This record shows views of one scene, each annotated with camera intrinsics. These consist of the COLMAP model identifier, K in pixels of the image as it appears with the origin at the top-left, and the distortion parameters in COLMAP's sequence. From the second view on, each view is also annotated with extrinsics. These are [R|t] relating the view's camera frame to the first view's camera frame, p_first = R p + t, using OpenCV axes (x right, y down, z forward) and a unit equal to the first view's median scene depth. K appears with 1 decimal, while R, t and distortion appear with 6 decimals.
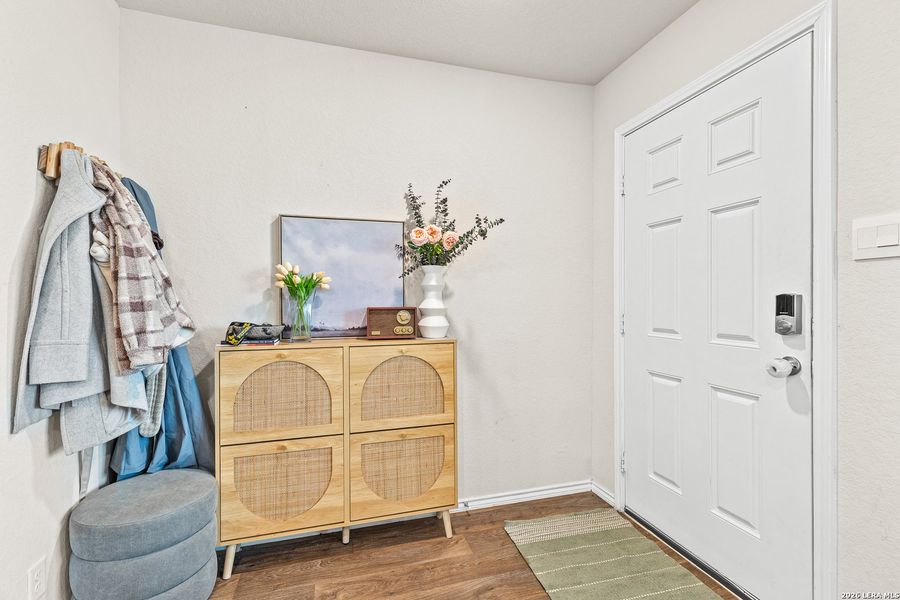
lens RADIAL K [[395.7, 0, 444.1], [0, 395.7, 299.3], [0, 0, 1]] dist [0.001437, -0.000053]
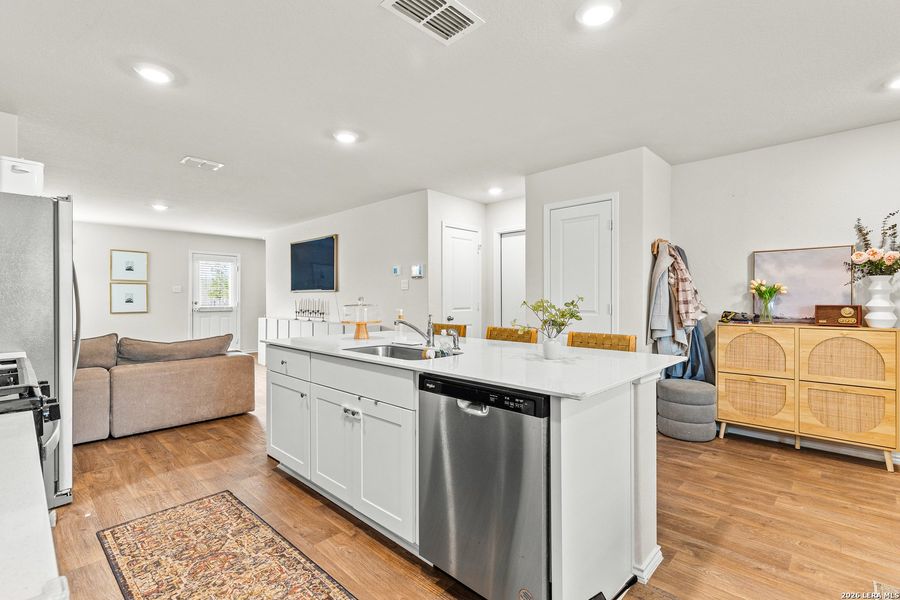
lens RADIAL K [[419.2, 0, 450.0], [0, 419.2, 300.0], [0, 0, 1]] dist [0.003198, 0.001034]
pose [[0.503063, 0.006289, -0.864227, 0.554251], [-0.003765, 0.999980, 0.005085, -0.002383], [0.864242, 0.000696, 0.503076, -1.172537]]
